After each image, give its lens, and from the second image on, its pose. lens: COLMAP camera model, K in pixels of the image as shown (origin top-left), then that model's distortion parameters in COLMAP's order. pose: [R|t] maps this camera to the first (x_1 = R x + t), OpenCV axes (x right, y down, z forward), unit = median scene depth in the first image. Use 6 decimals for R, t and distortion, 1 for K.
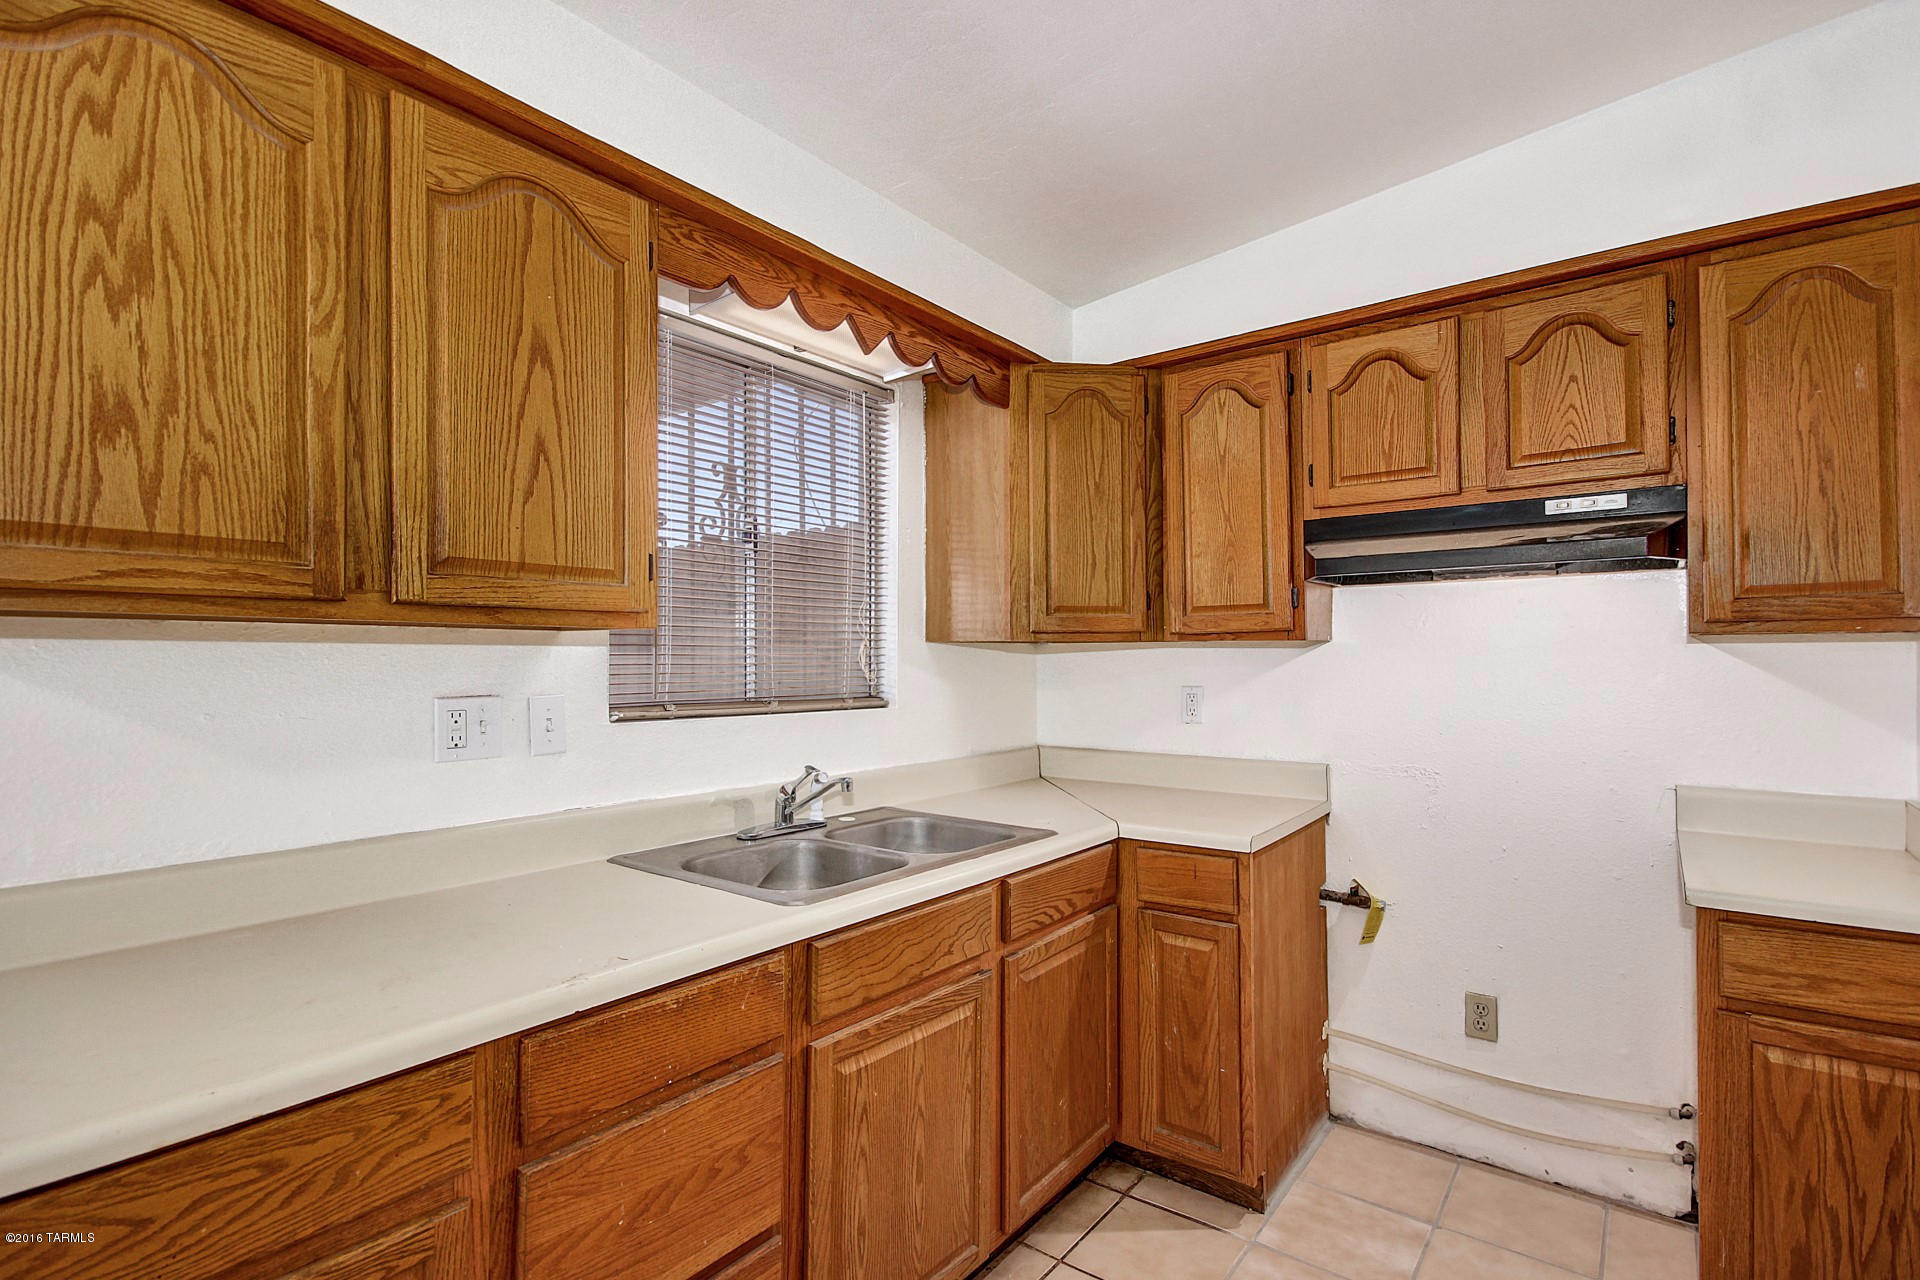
lens RADIAL K [[910.9, 0, 966.9], [0, 910.9, 647.1], [0, 0, 1]] dist [0.012973, -0.008745]
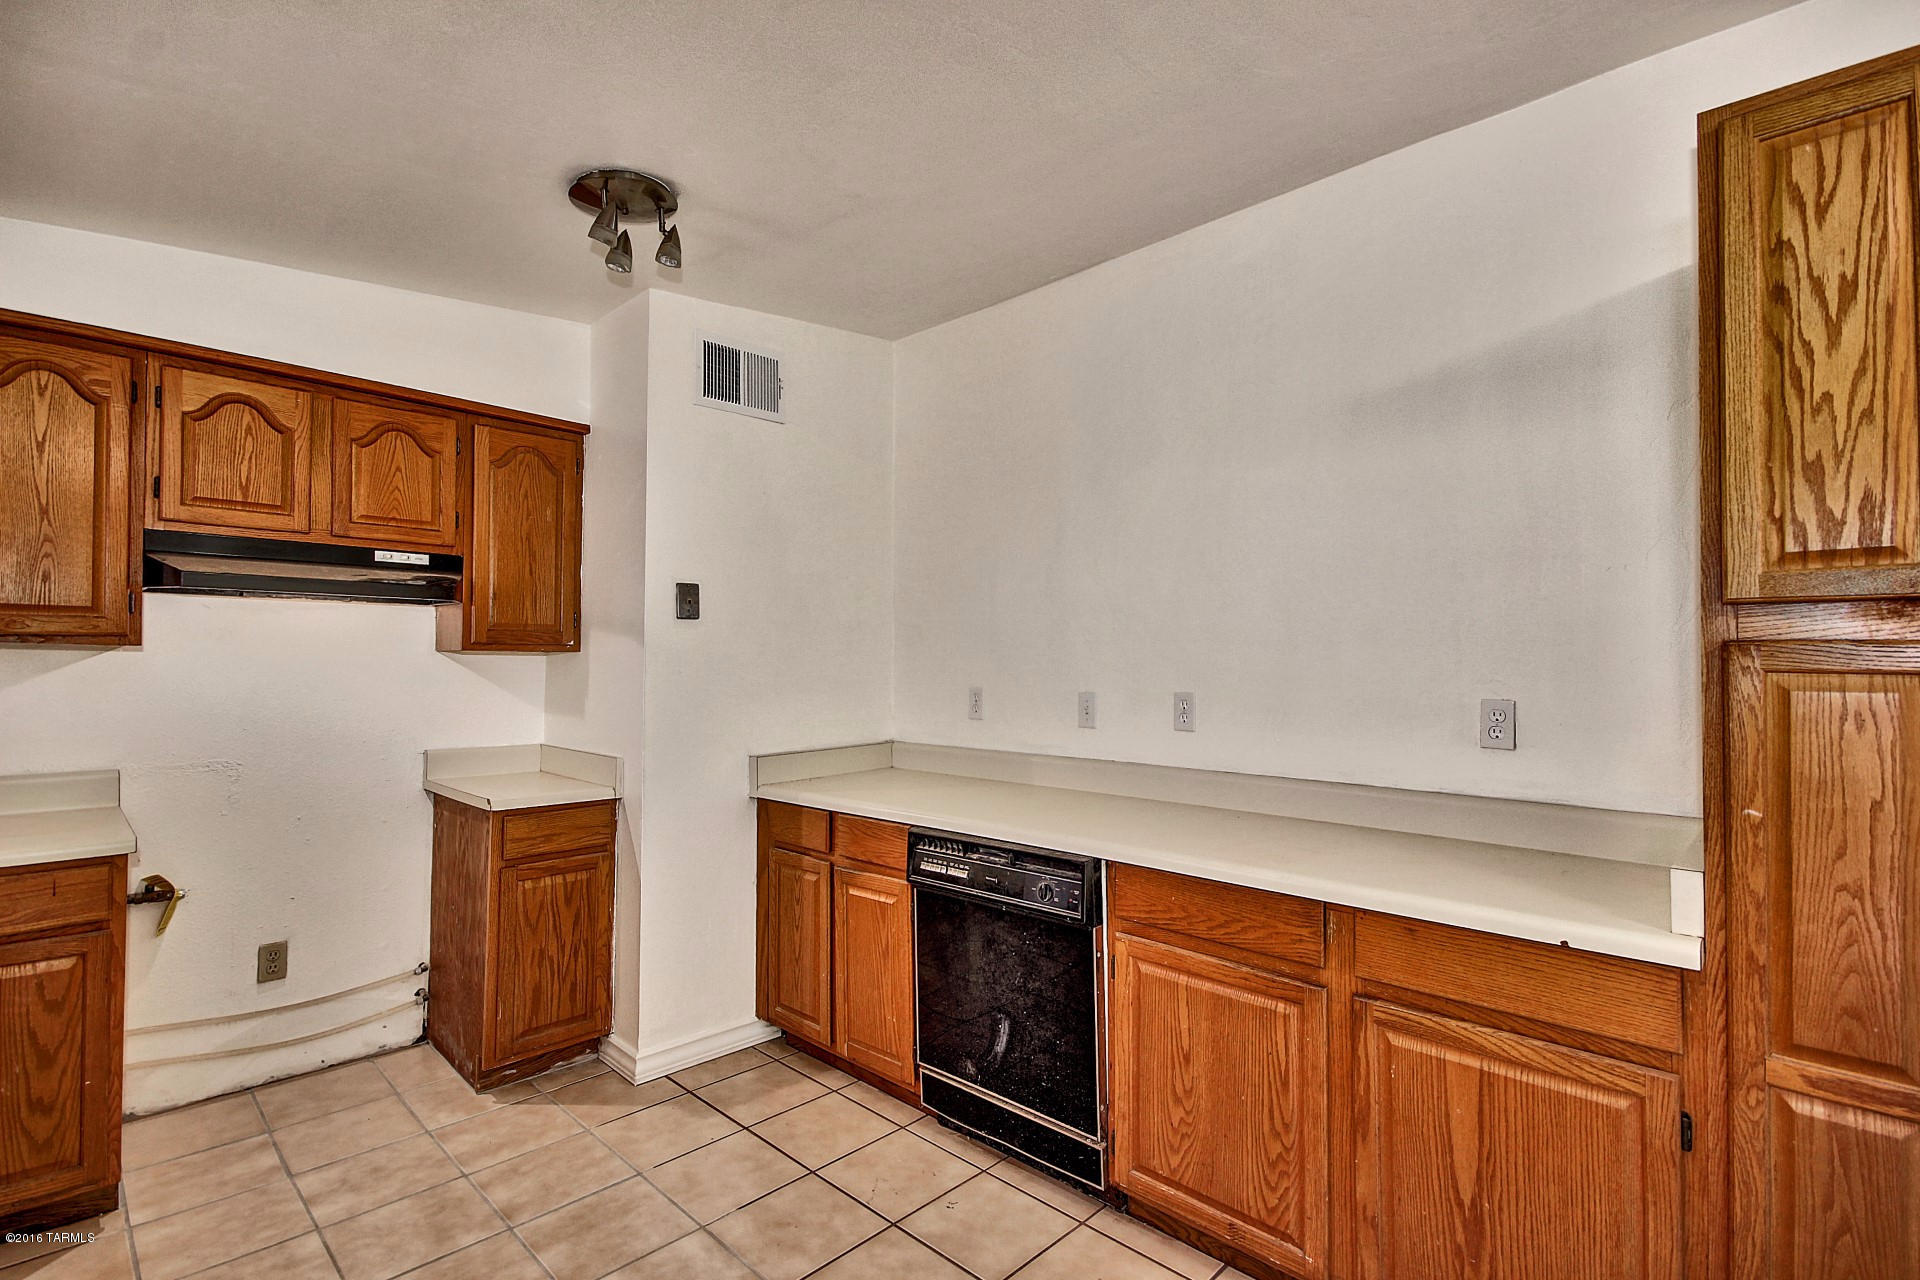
lens RADIAL K [[910.9, 0, 955.3], [0, 910.9, 647.1], [0, 0, 1]] dist [0.012973, -0.008745]
pose [[0.117564, 0.025564, 0.992736, -0.596300], [-0.017597, 0.999565, -0.023656, 0.003021], [-0.992909, -0.014688, 0.117963, -0.033277]]
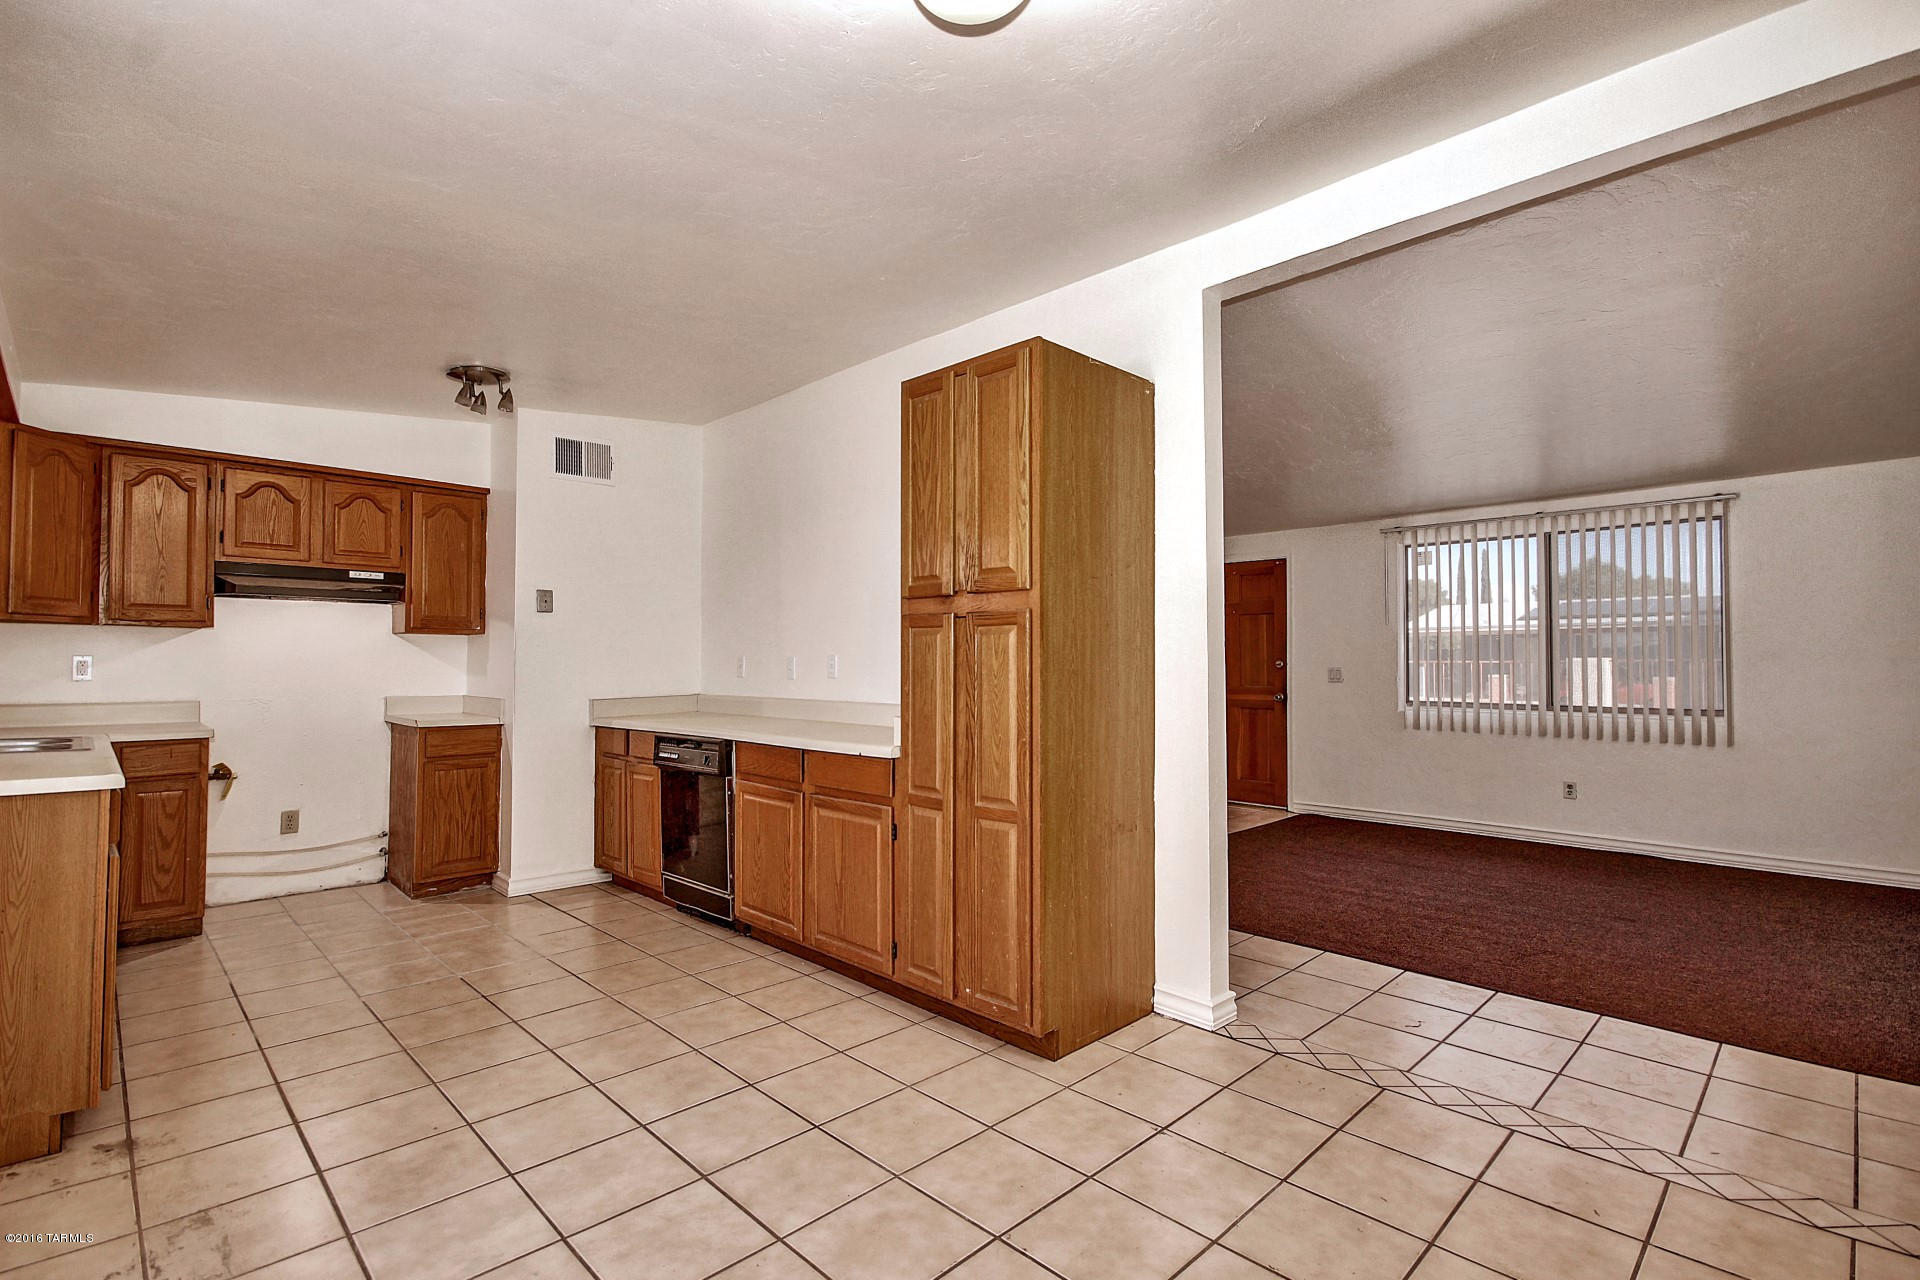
lens RADIAL K [[910.9, 0, 960.0], [0, 910.9, 648.5], [0, 0, 1]] dist [0.012973, -0.008745]
pose [[0.141489, 0.025274, 0.989617, -1.325159], [-0.015285, 0.999611, -0.023344, 0.059416], [-0.989822, -0.011824, 0.141820, -0.785376]]
